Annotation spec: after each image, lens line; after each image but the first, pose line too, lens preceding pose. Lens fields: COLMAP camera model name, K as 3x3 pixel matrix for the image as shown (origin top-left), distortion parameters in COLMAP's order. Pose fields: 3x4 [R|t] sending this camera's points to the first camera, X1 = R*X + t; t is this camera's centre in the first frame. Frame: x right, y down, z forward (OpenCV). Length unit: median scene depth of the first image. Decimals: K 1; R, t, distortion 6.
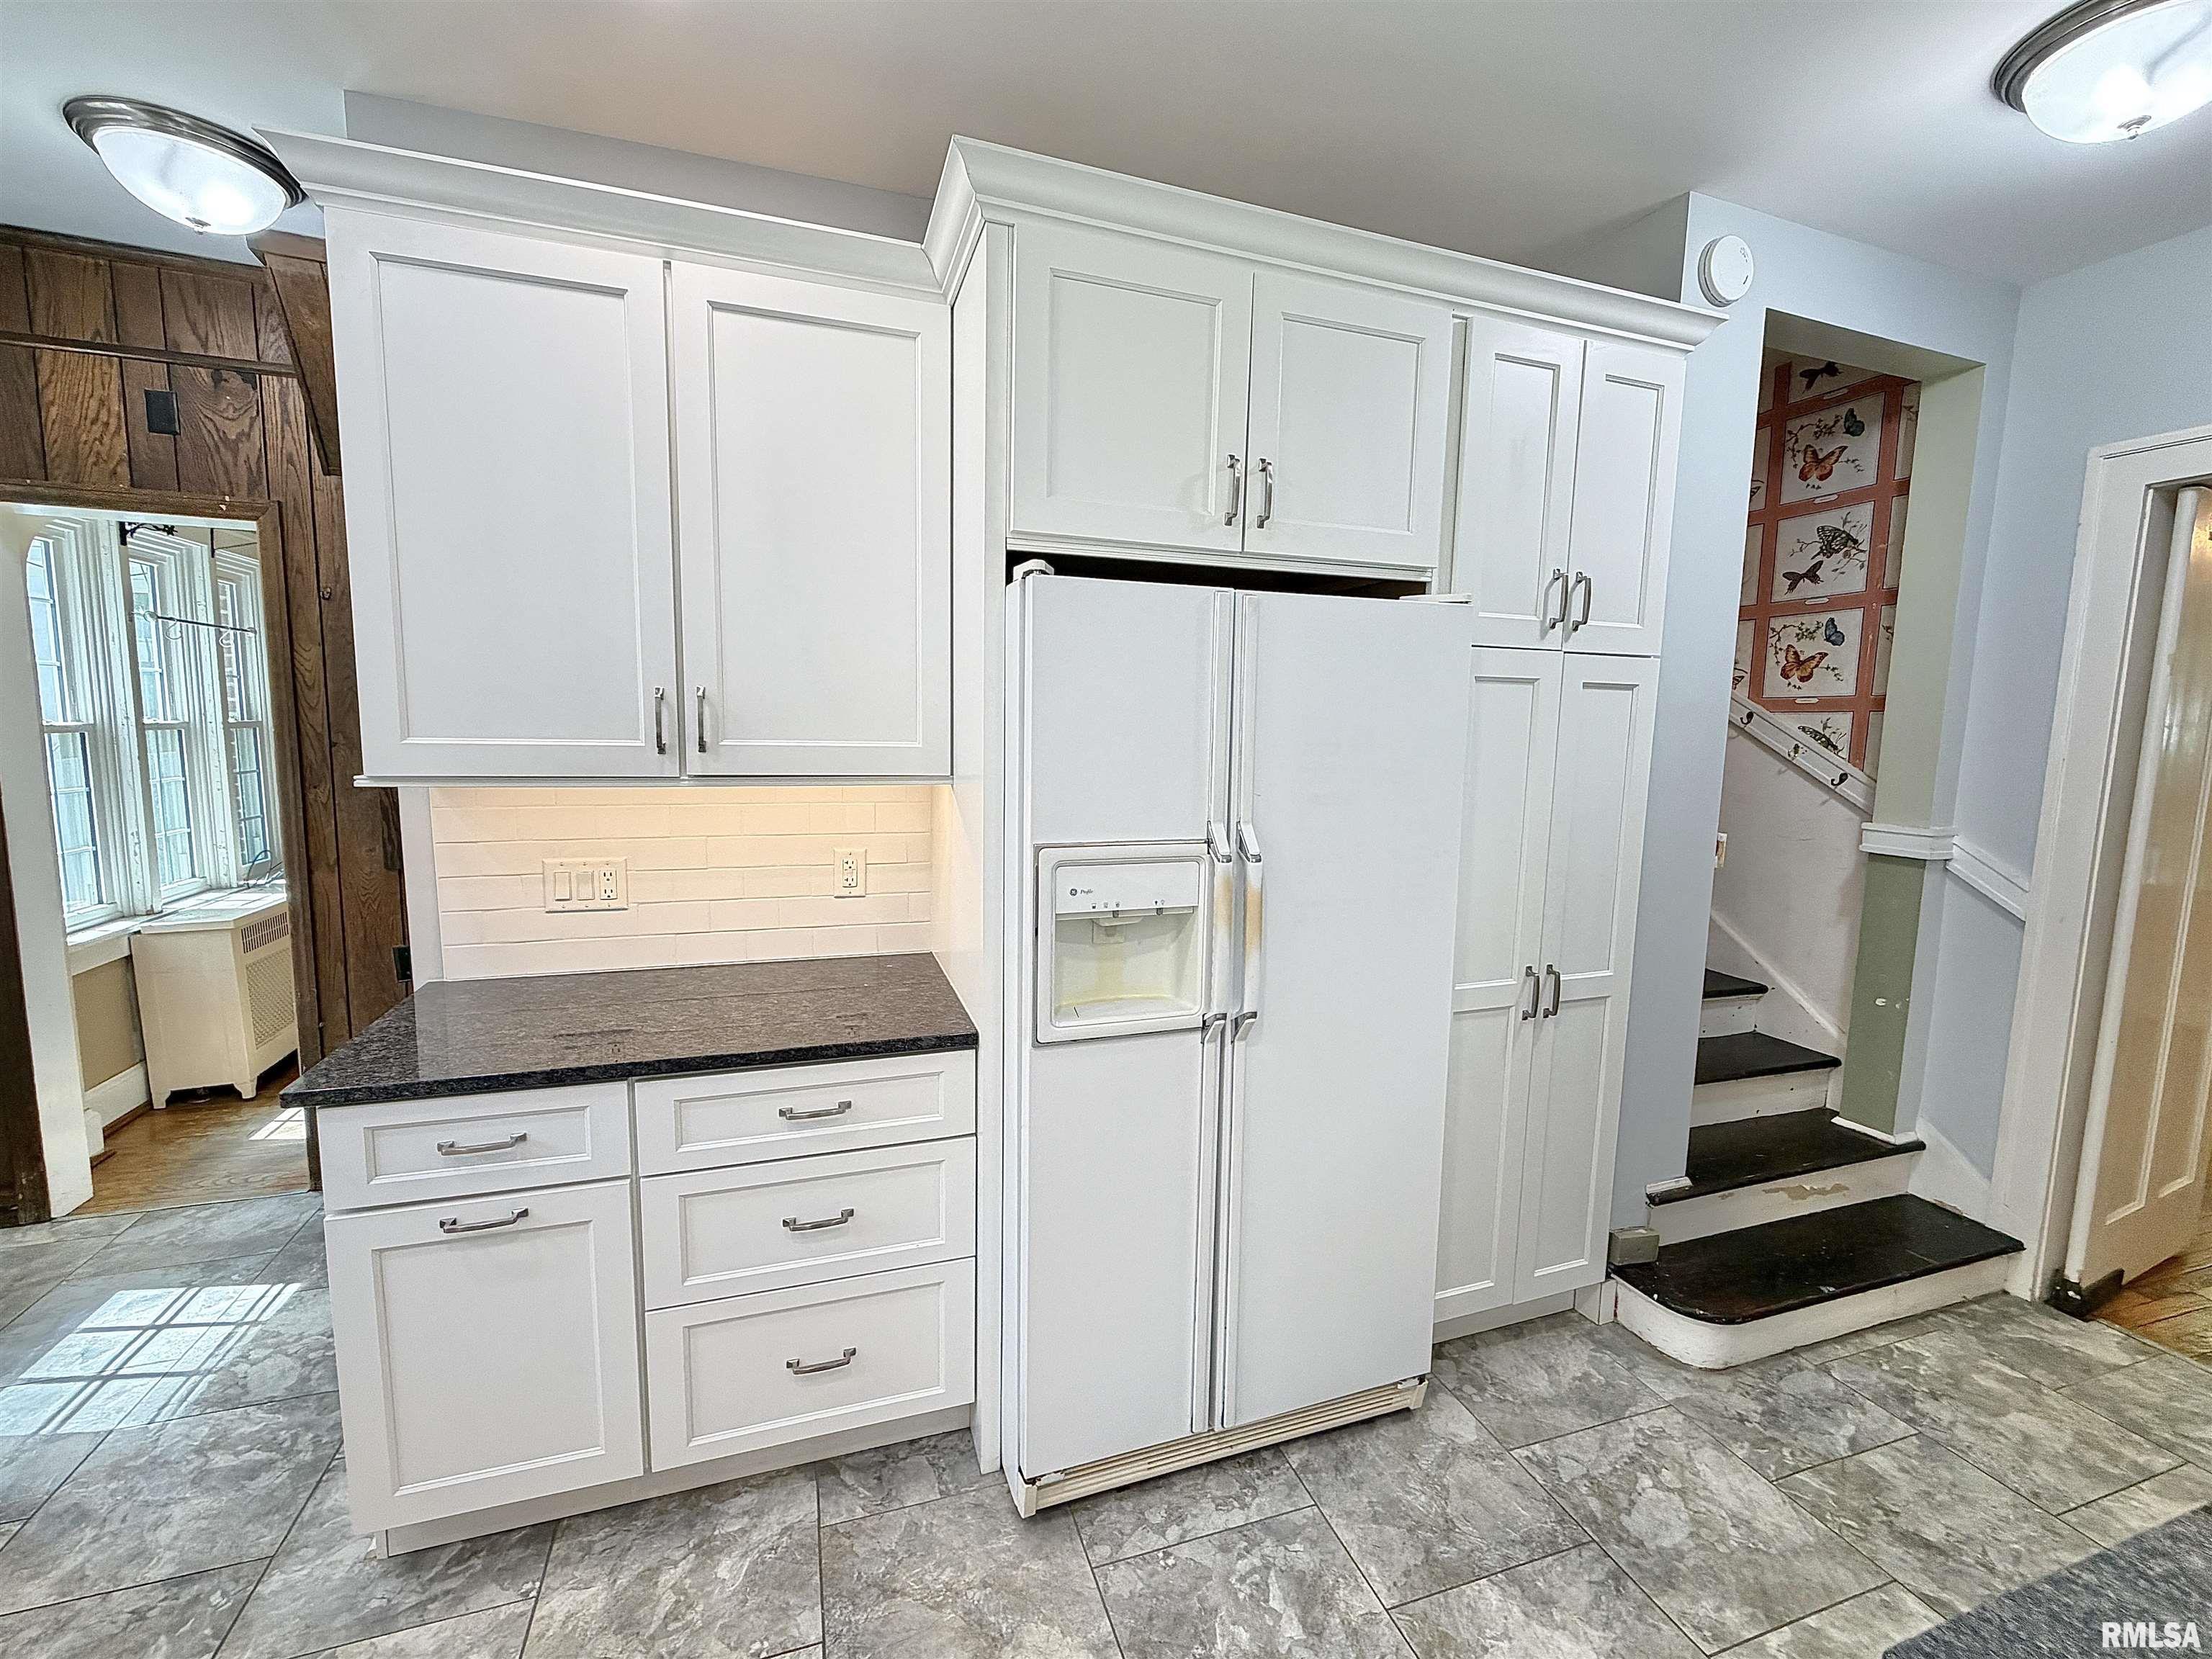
lens RADIAL K [[939.8, 0, 1108.9], [0, 939.8, 833.9], [0, 0, 1]] dist [0.000295, -0.000199]
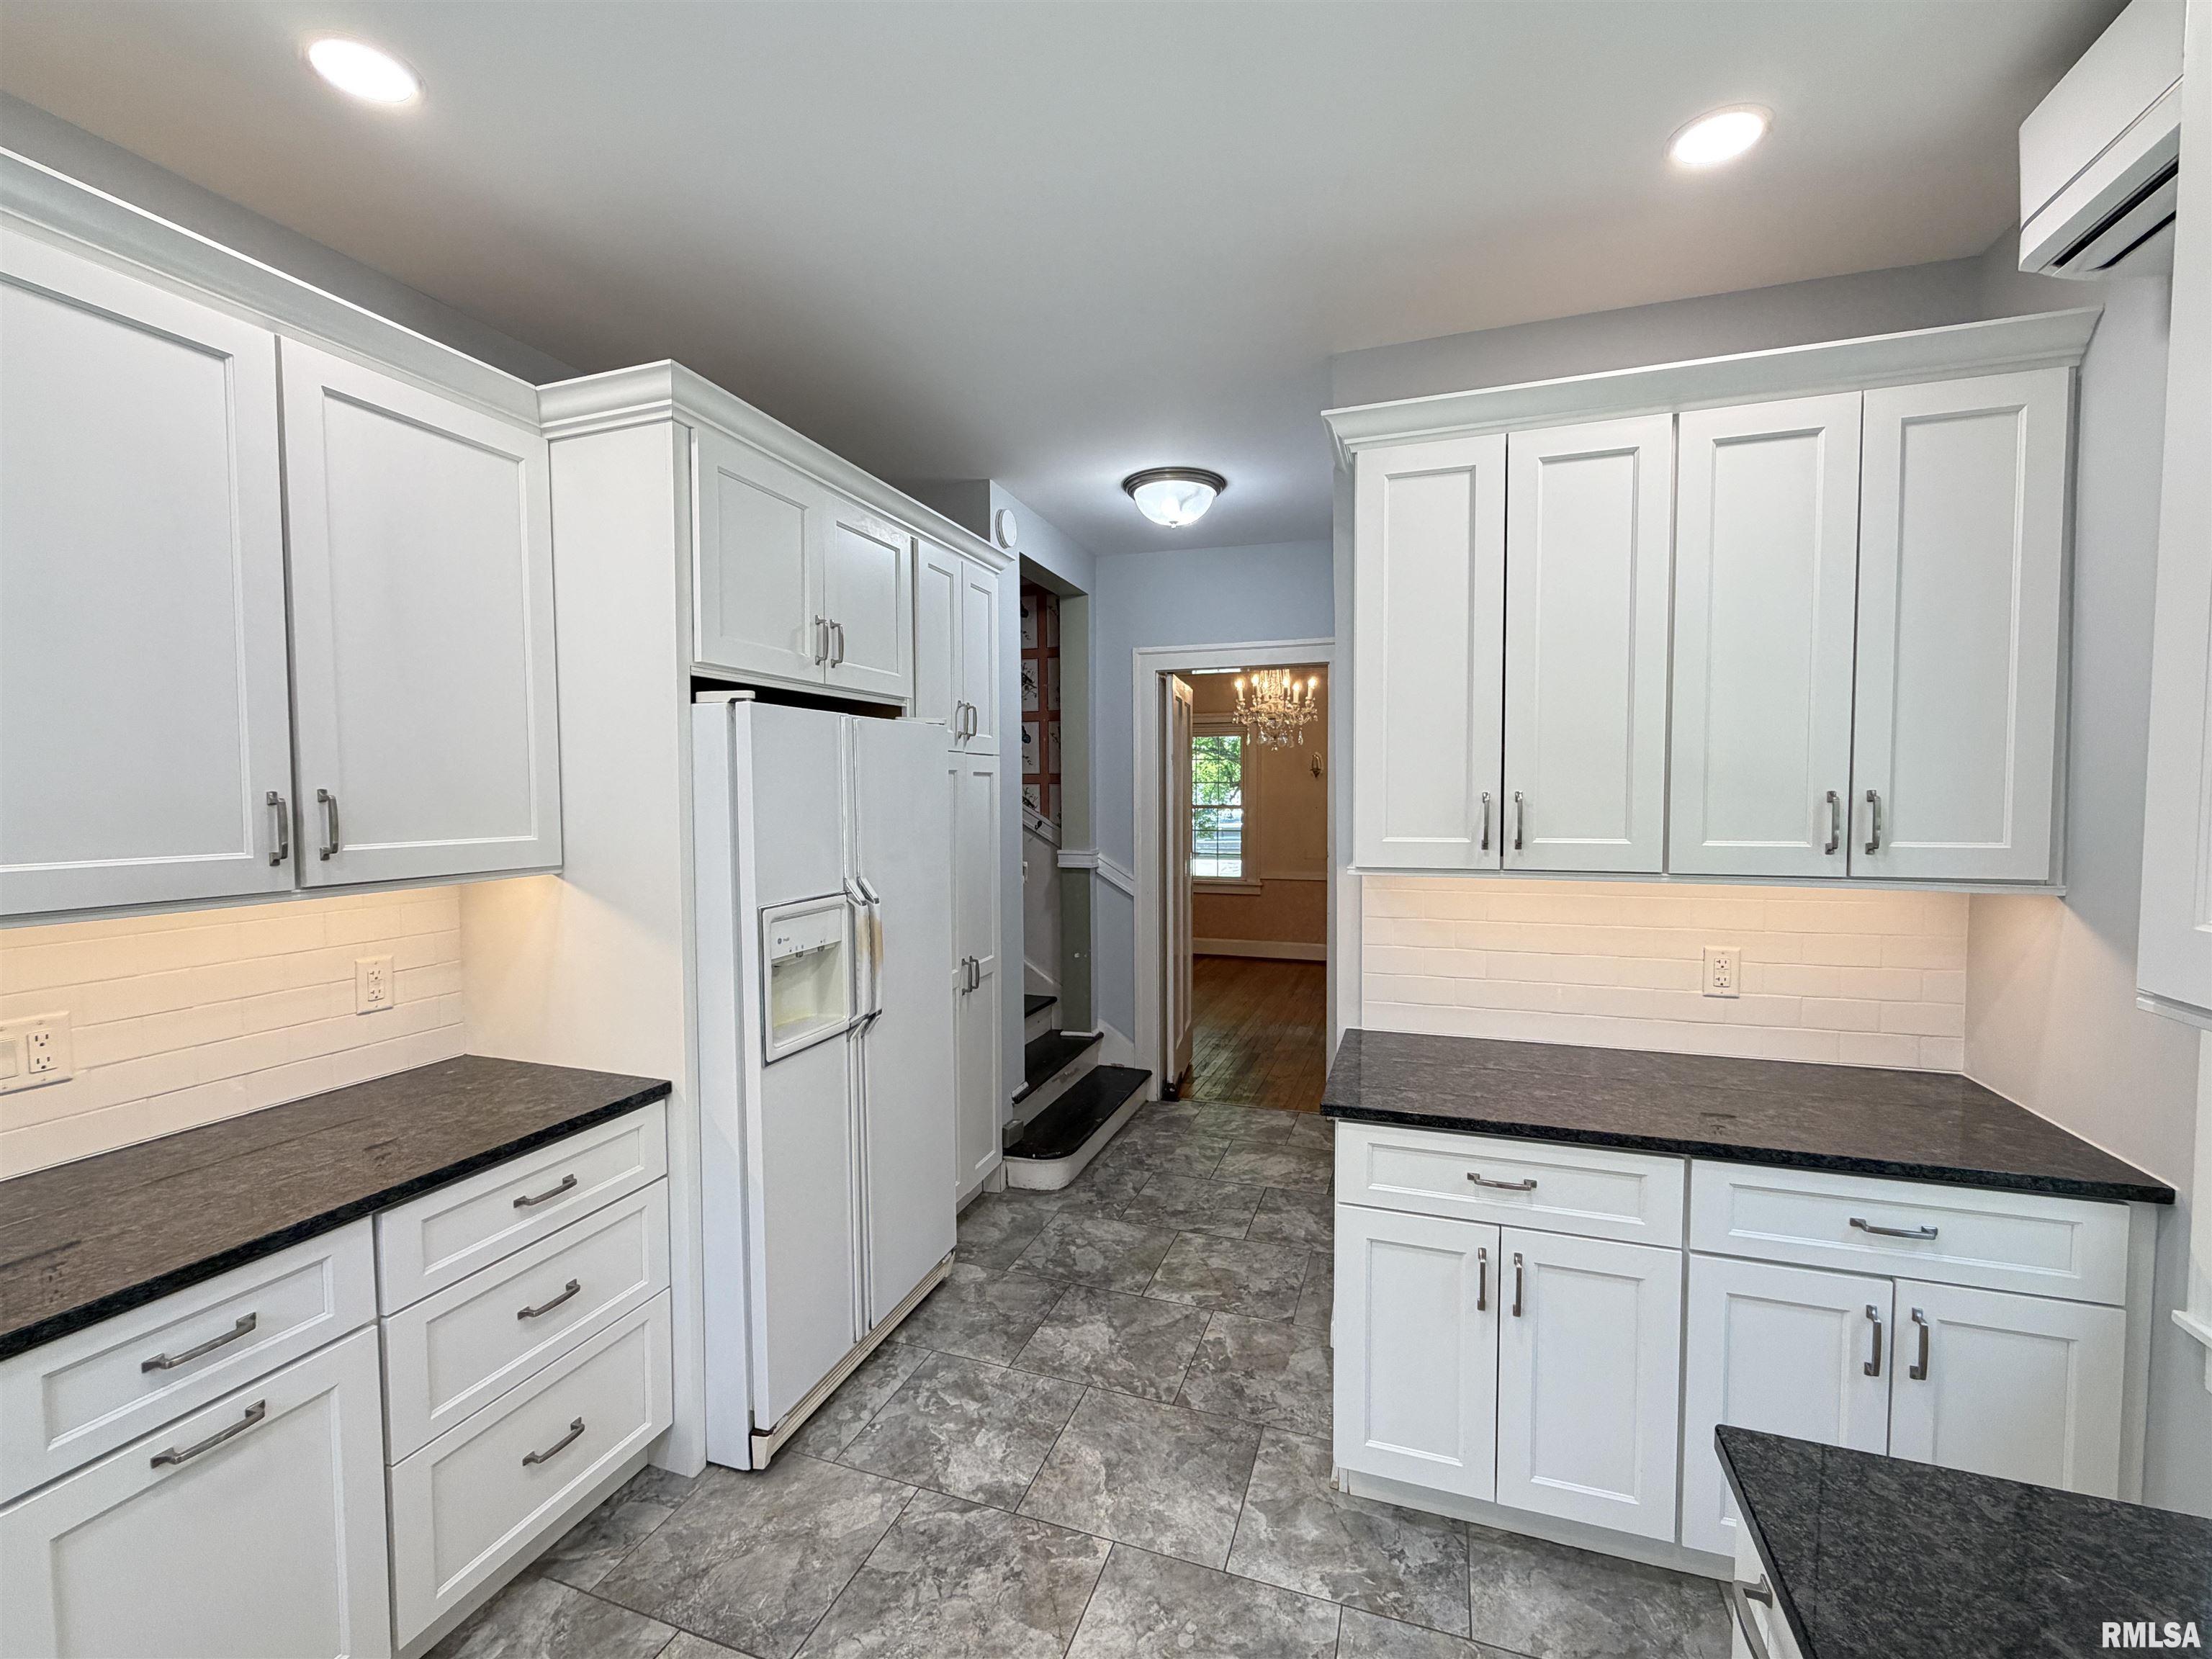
lens RADIAL K [[939.8, 0, 1109.1], [0, 939.8, 833.8], [0, 0, 1]] dist [0.000295, -0.000199]
pose [[0.616922, -0.059360, 0.784782, -0.687310], [0.109160, 0.993967, -0.010629, -0.020136], [-0.779417, 0.092224, 0.619680, -0.161293]]
